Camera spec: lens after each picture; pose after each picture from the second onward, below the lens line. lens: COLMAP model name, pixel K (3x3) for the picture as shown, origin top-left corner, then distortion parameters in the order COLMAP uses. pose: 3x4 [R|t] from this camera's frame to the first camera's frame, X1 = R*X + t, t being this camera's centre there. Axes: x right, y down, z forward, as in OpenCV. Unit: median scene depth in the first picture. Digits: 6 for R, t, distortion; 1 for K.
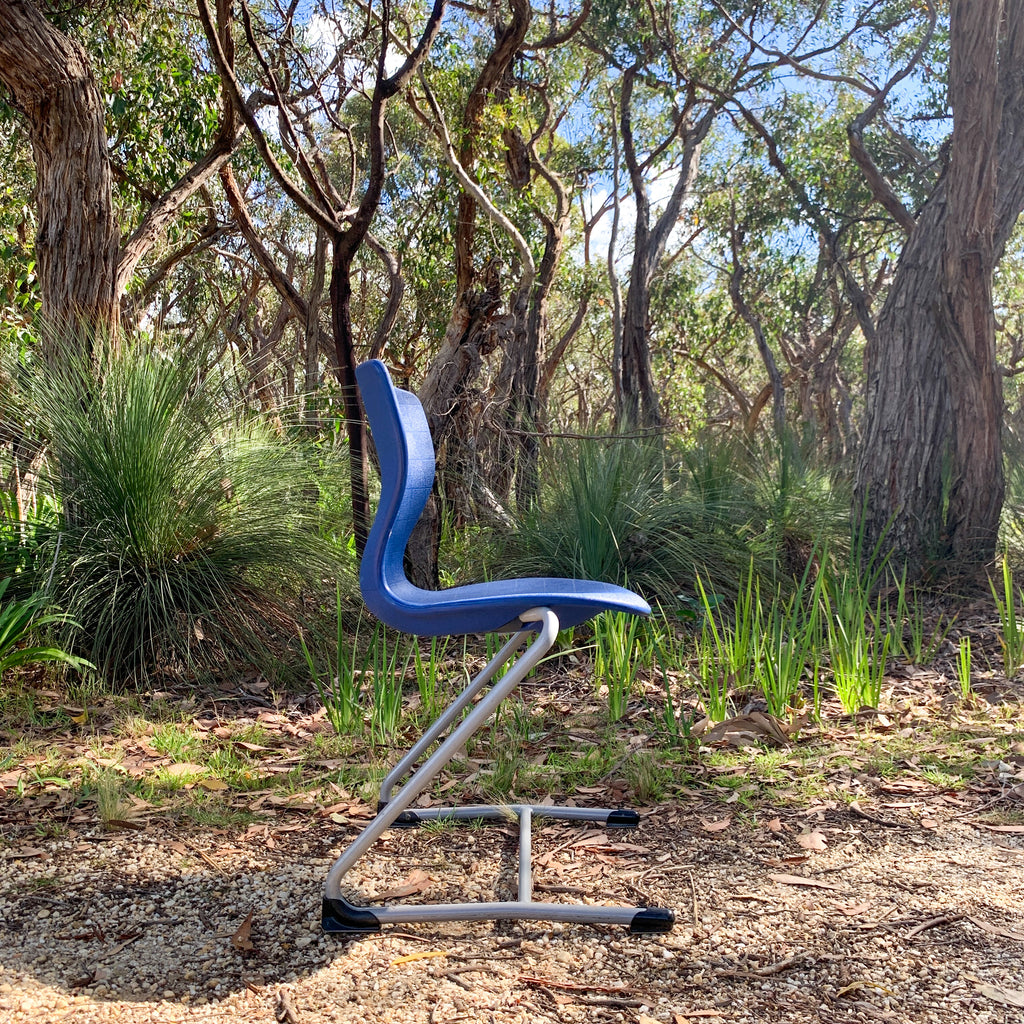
lens RADIAL K [[1048.2, 0, 511.6], [0, 1048.2, 502.2], [0, 0, 1]] dist [-0.000781, 0.018911]
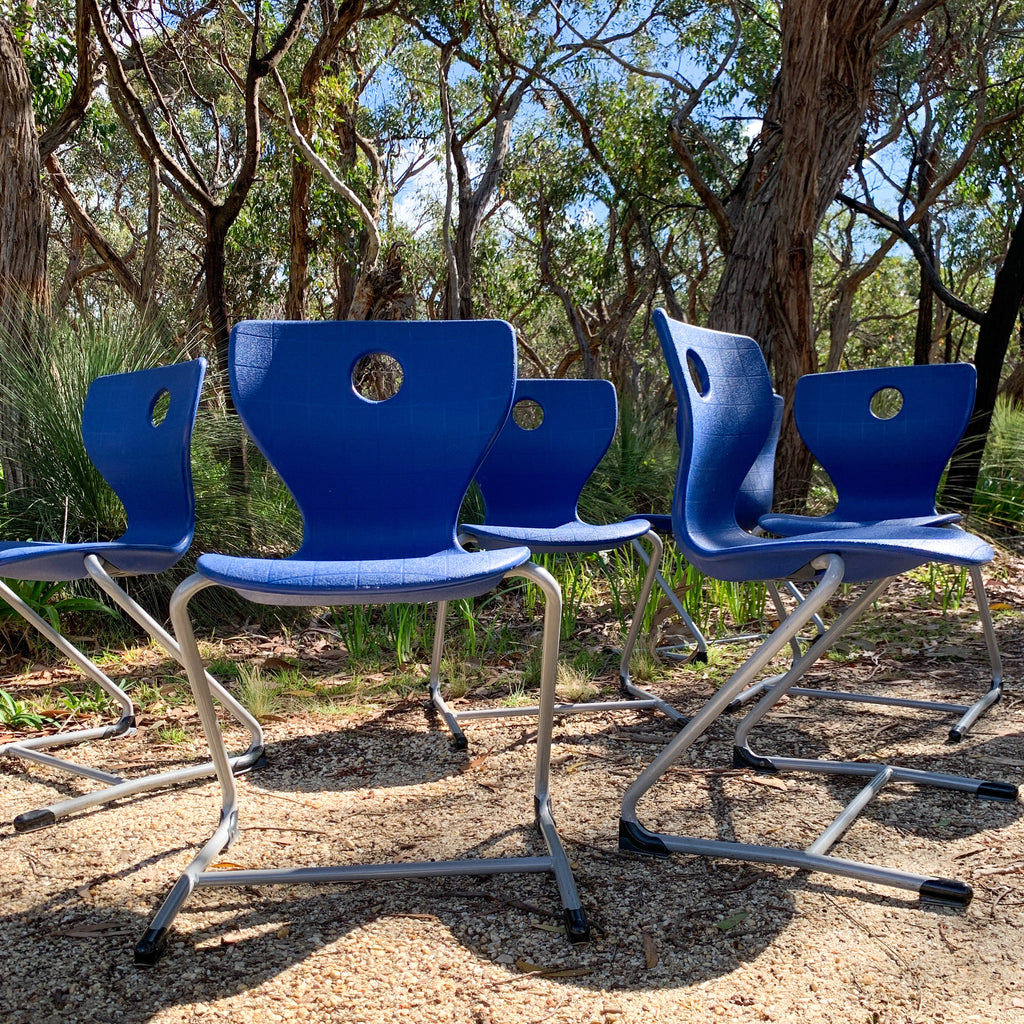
lens RADIAL K [[1075.7, 0, 516.0], [0, 1075.7, 511.7], [0, 0, 1]] dist [-0.008044, 0.030688]
pose [[0.976822, -0.025598, 0.212518, -0.224484], [0.017679, 0.999080, 0.039077, 0.012835], [-0.213323, -0.034414, 0.976375, -0.215808]]
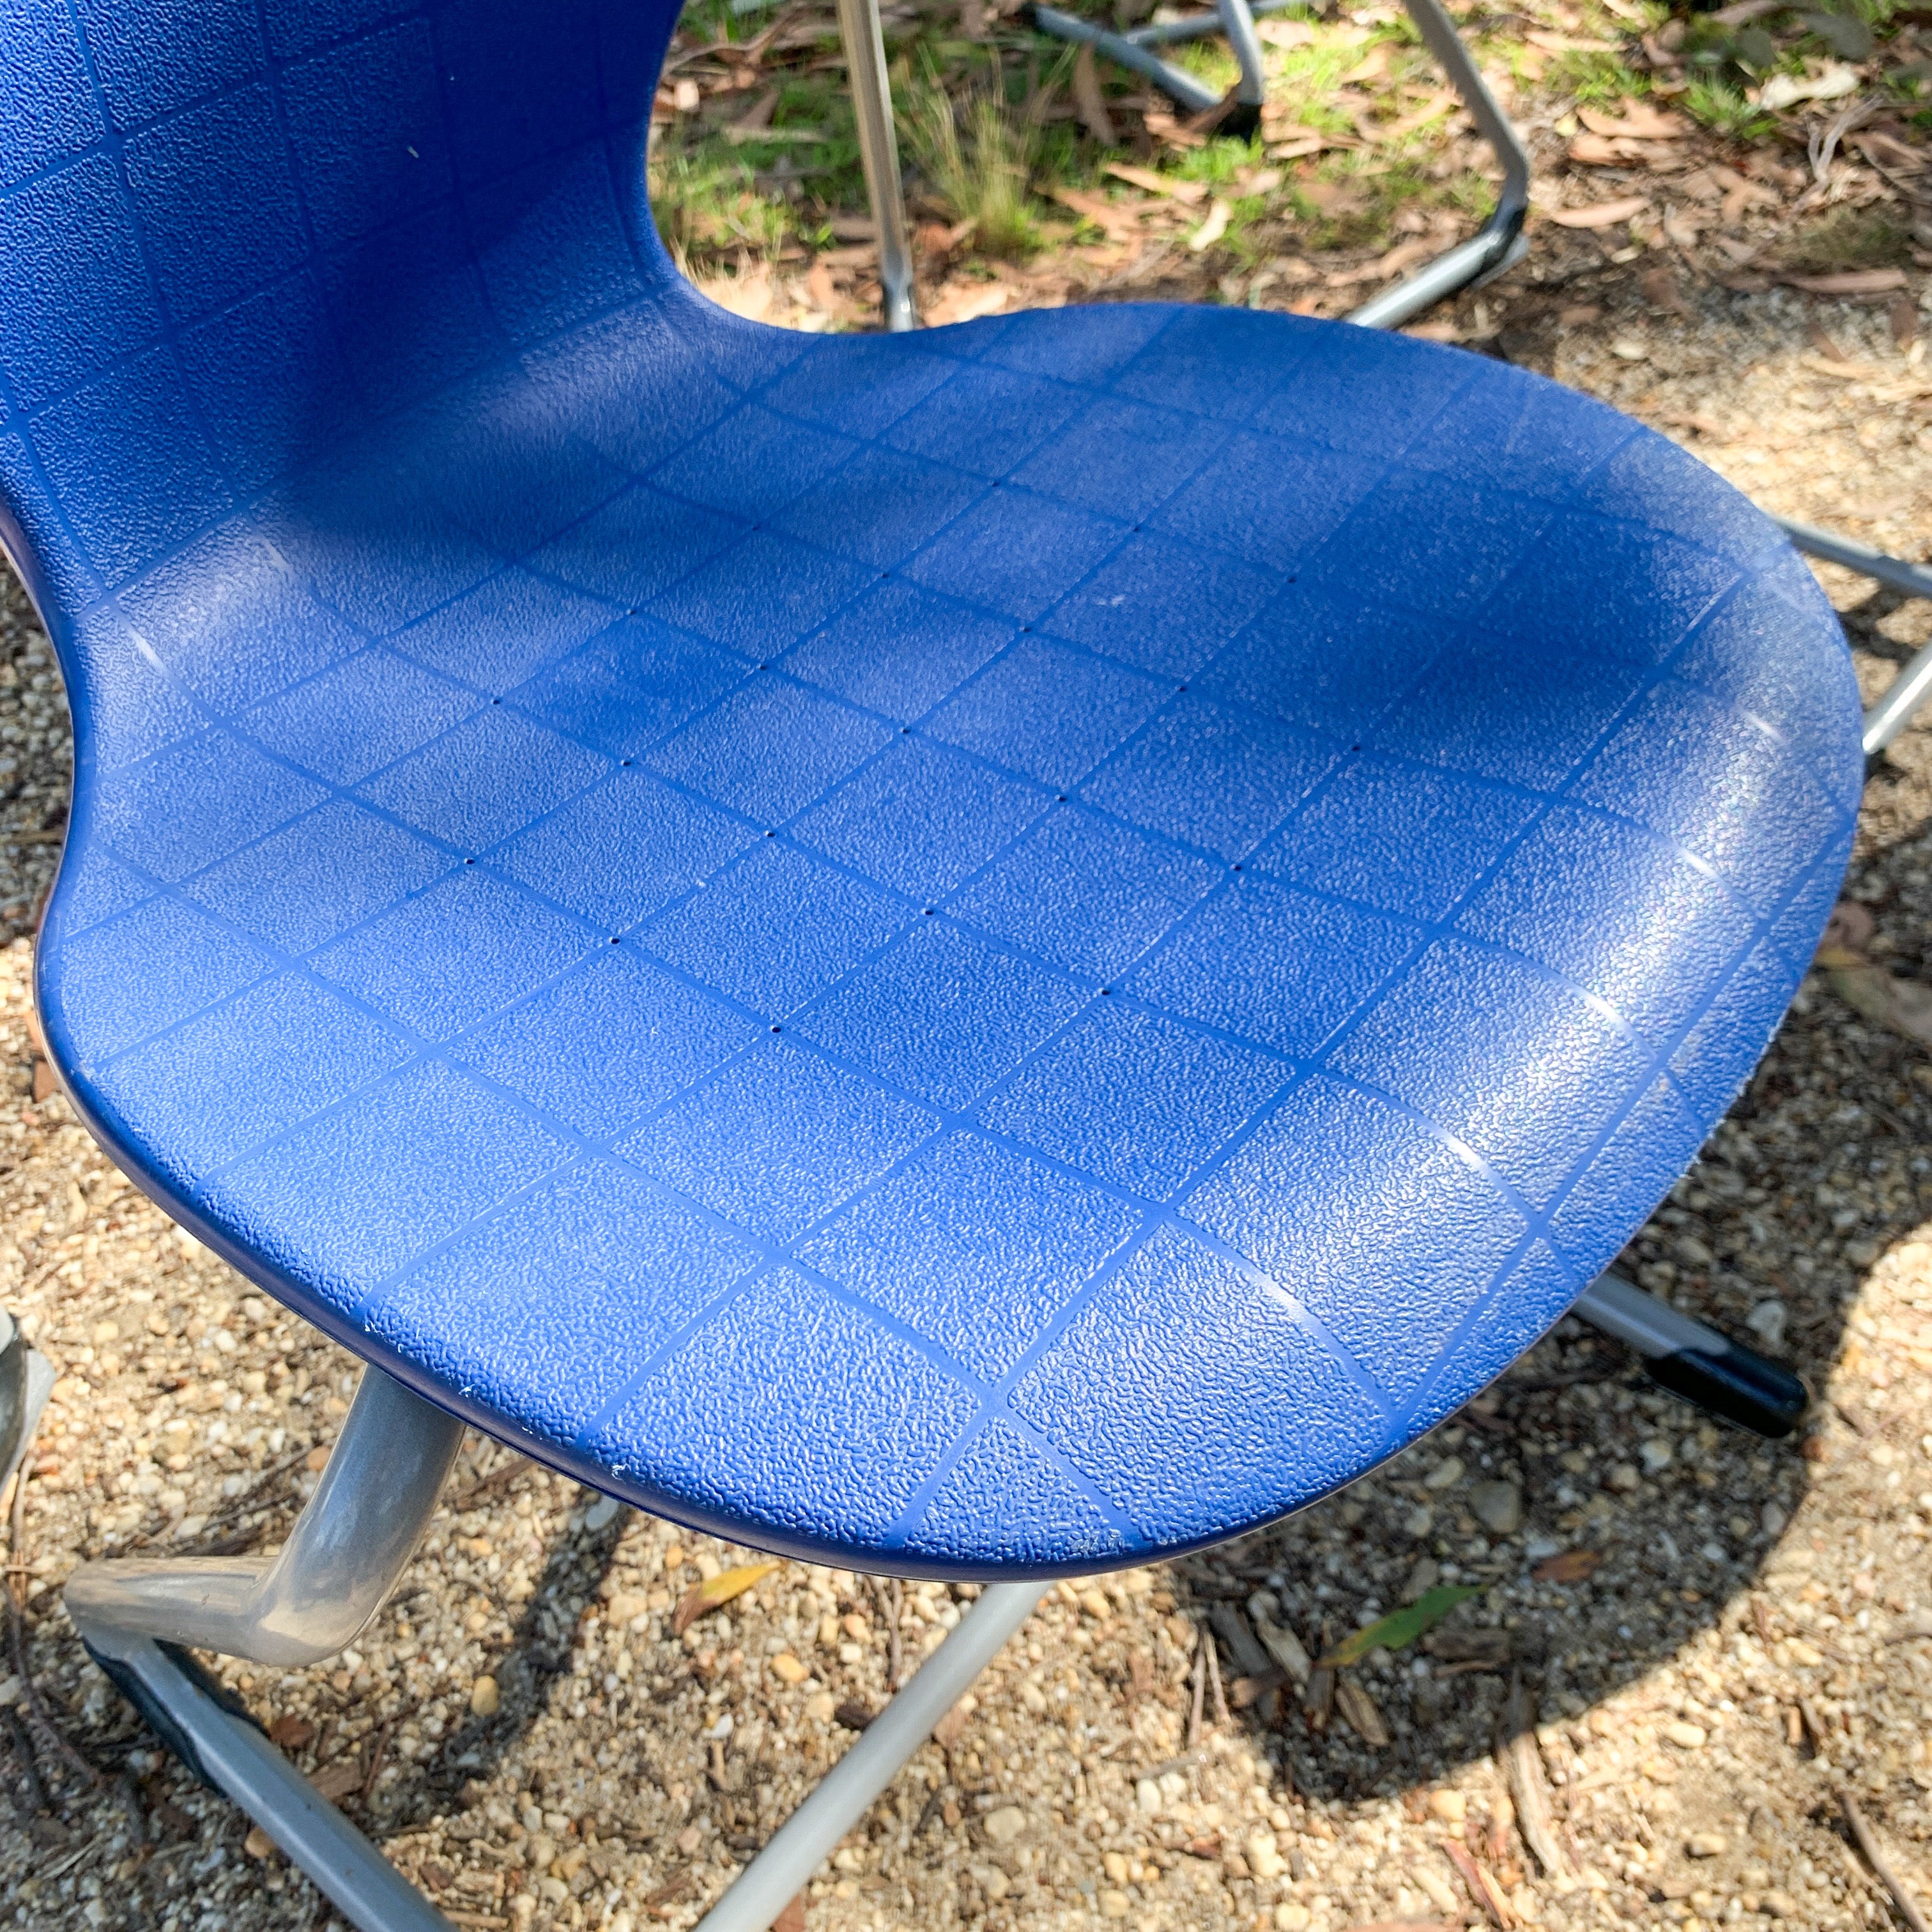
lens RADIAL K [[1973.8, 0, 966.0], [0, 1973.8, 966.0], [0, 0, 1]] dist [0.007836, 0.003796]
pose [[0.995694, -0.092670, 0.002364, 0.060113], [0.062785, 0.692919, 0.718277, -0.058961], [-0.068201, -0.715035, 0.695753, 0.178200]]
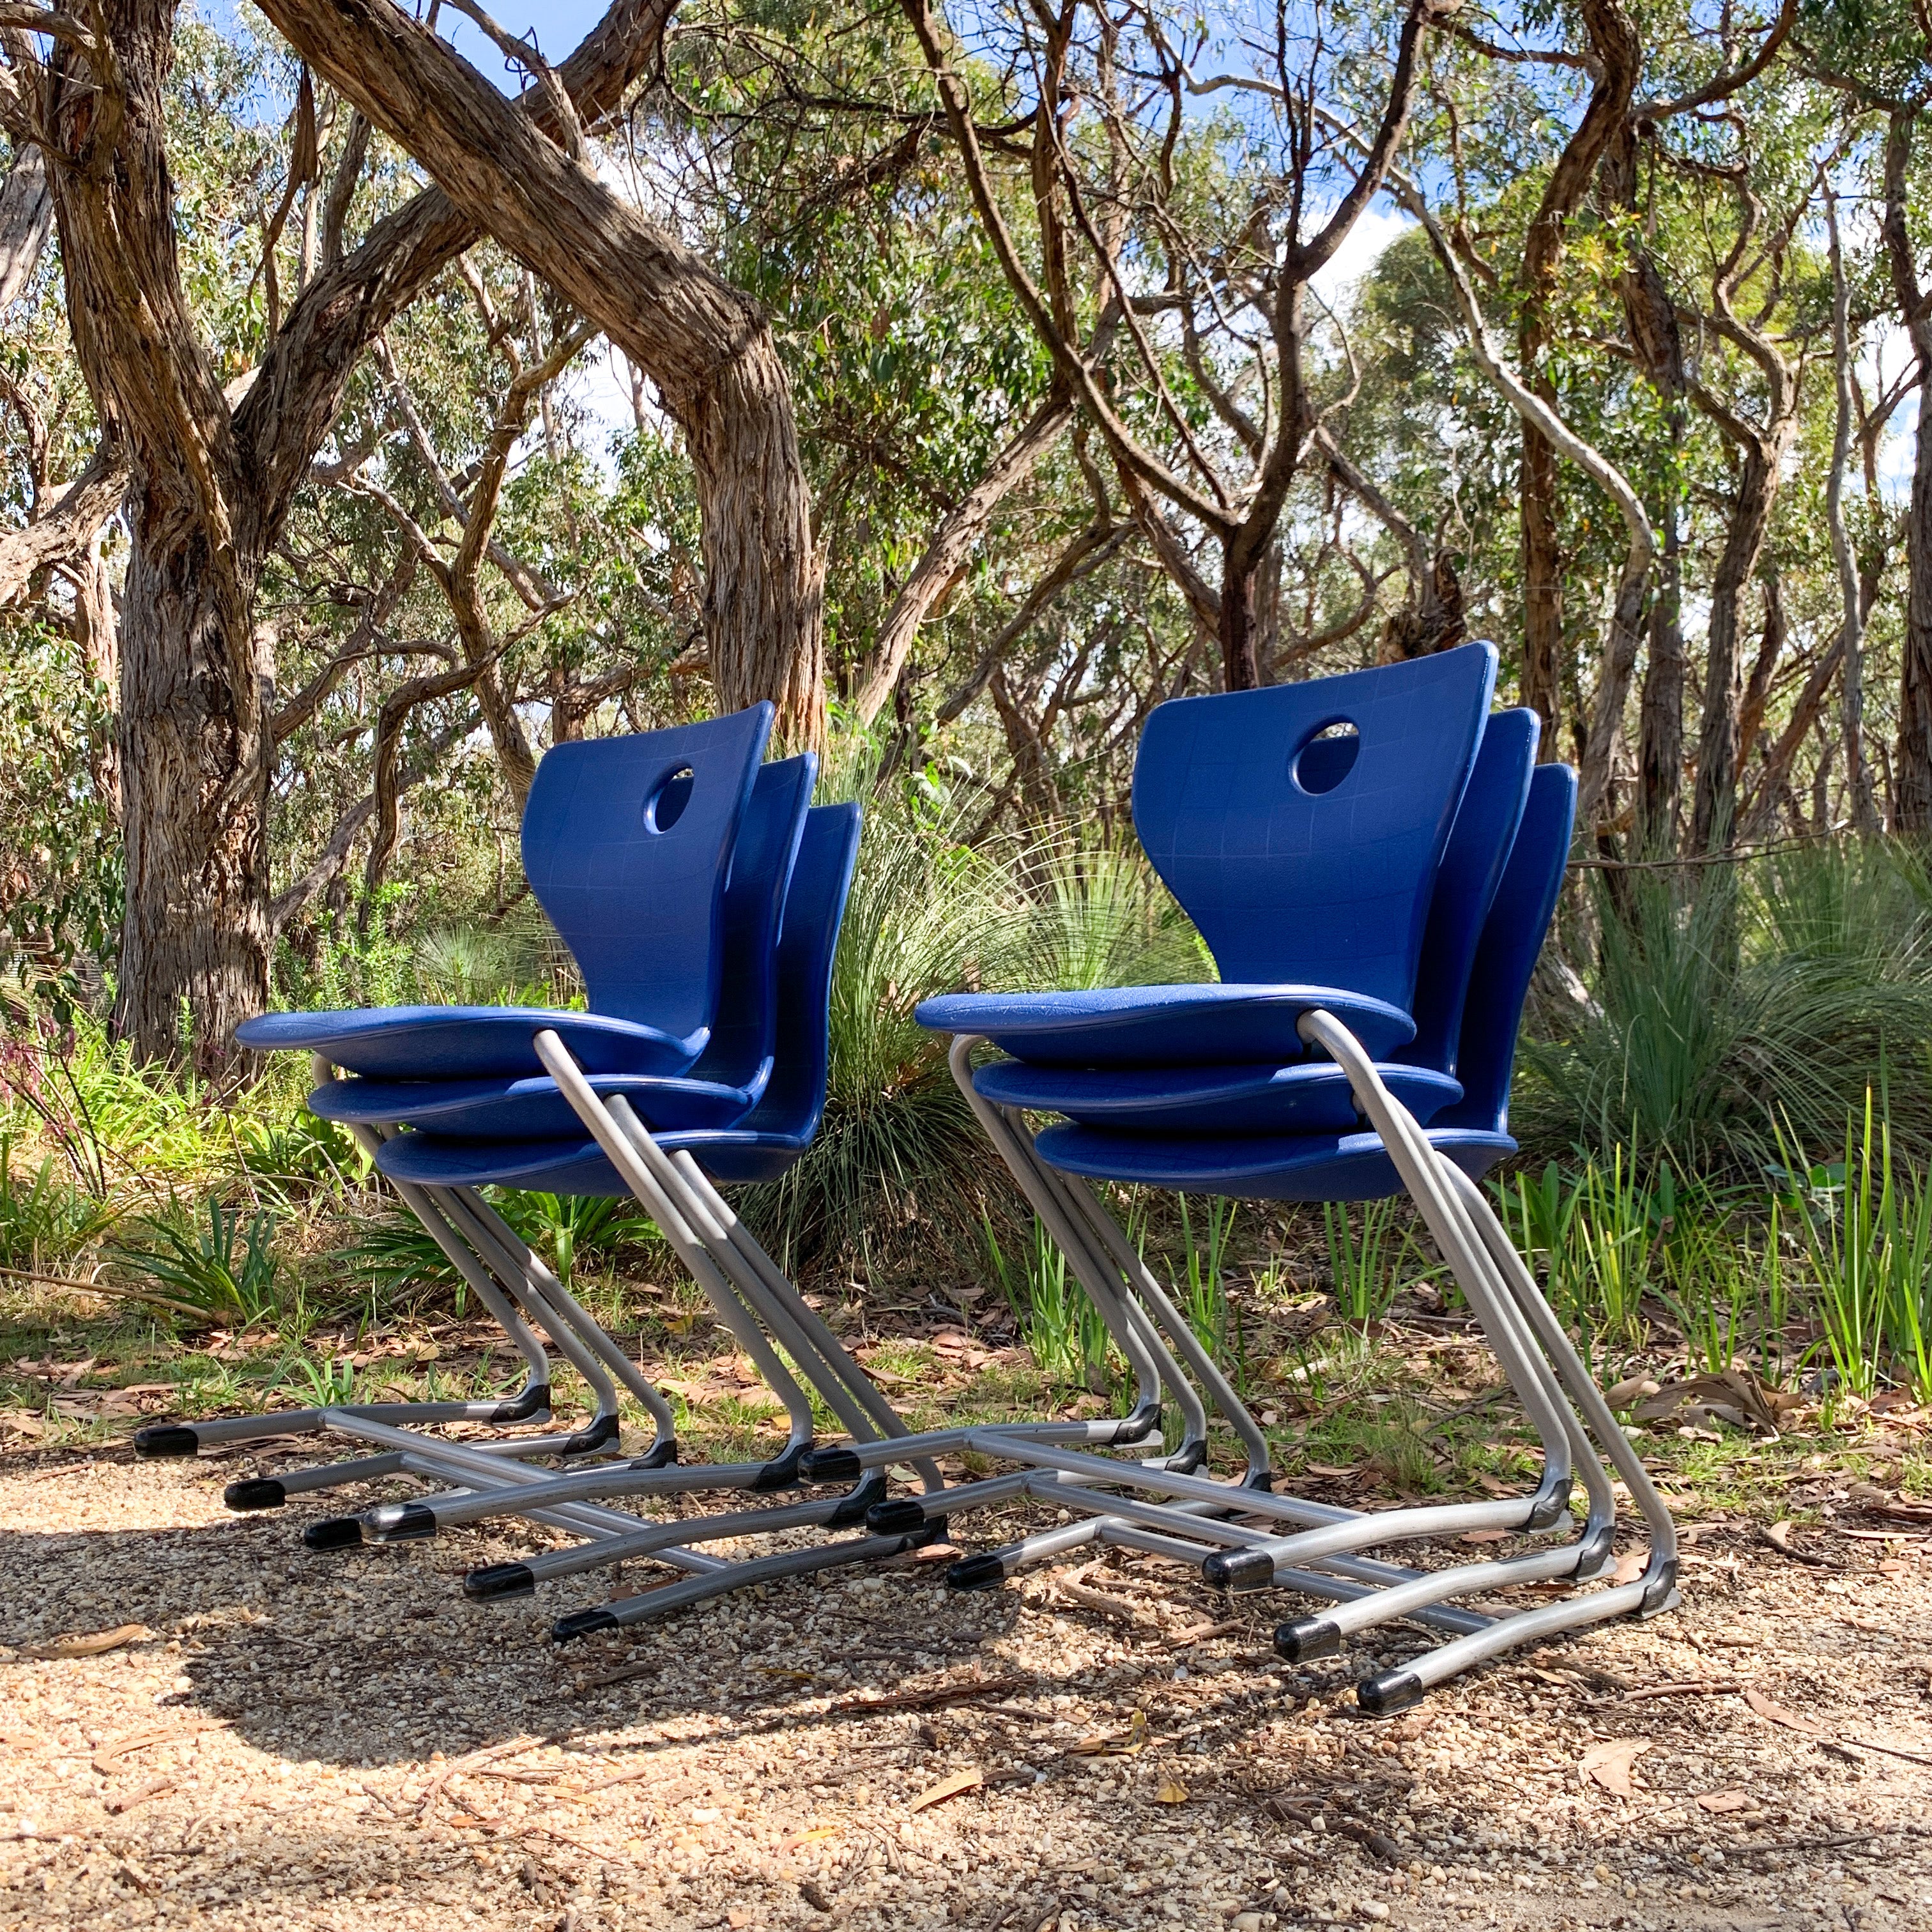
lens RADIAL K [[1948.4, 0, 960.4], [0, 1948.4, 991.5], [0, 0, 1]] dist [0.076195, -0.175360]
pose [[0.918713, -0.024634, -0.394156, 0.238053], [0.022082, 0.999696, -0.011009, 0.009346], [0.394308, 0.001411, 0.918977, -0.080845]]
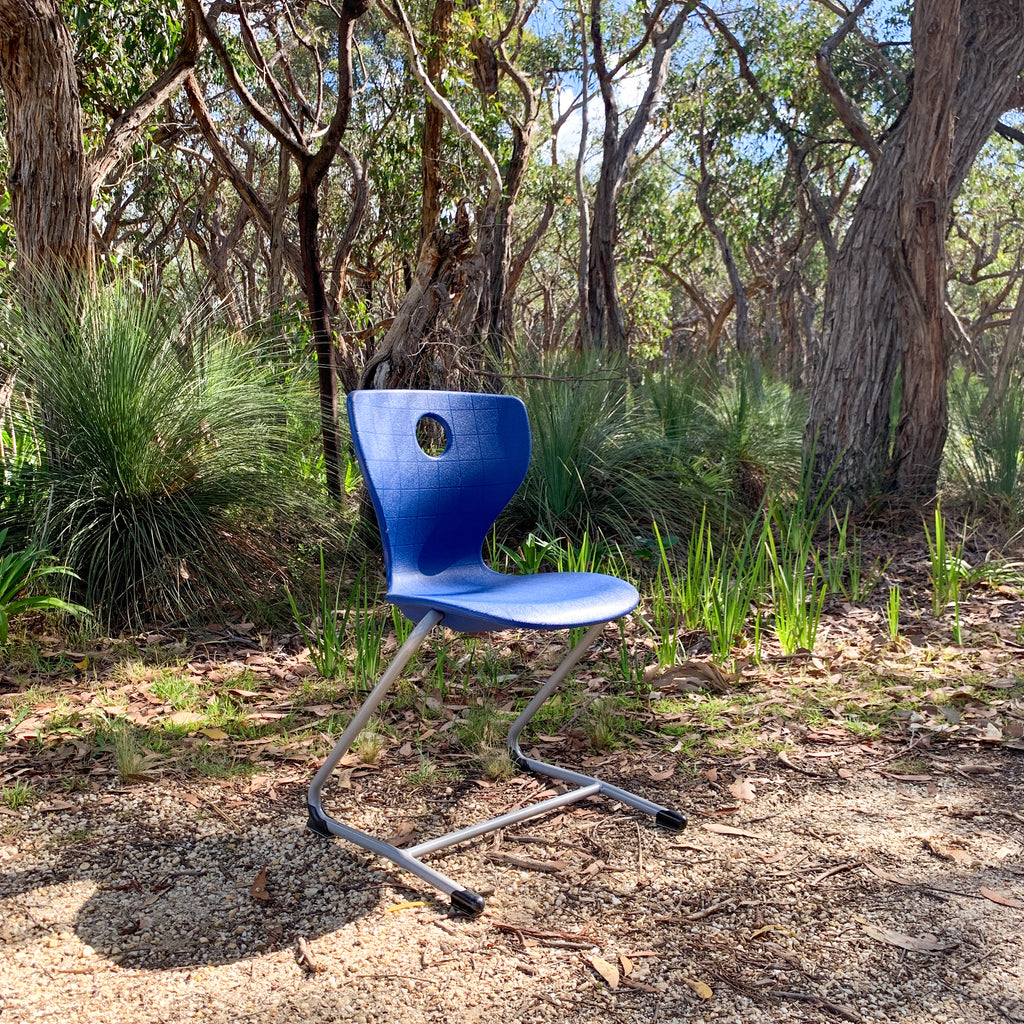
lens RADIAL K [[1046.1, 0, 512.2], [0, 1046.1, 502.5], [0, 0, 1]] dist [0.027039, -0.039866]
pose [[0.999335, 0.005834, 0.035992, -0.007646], [-0.009411, 0.994940, 0.100025, -0.066578], [-0.035227, -0.100297, 0.994334, -0.069621]]
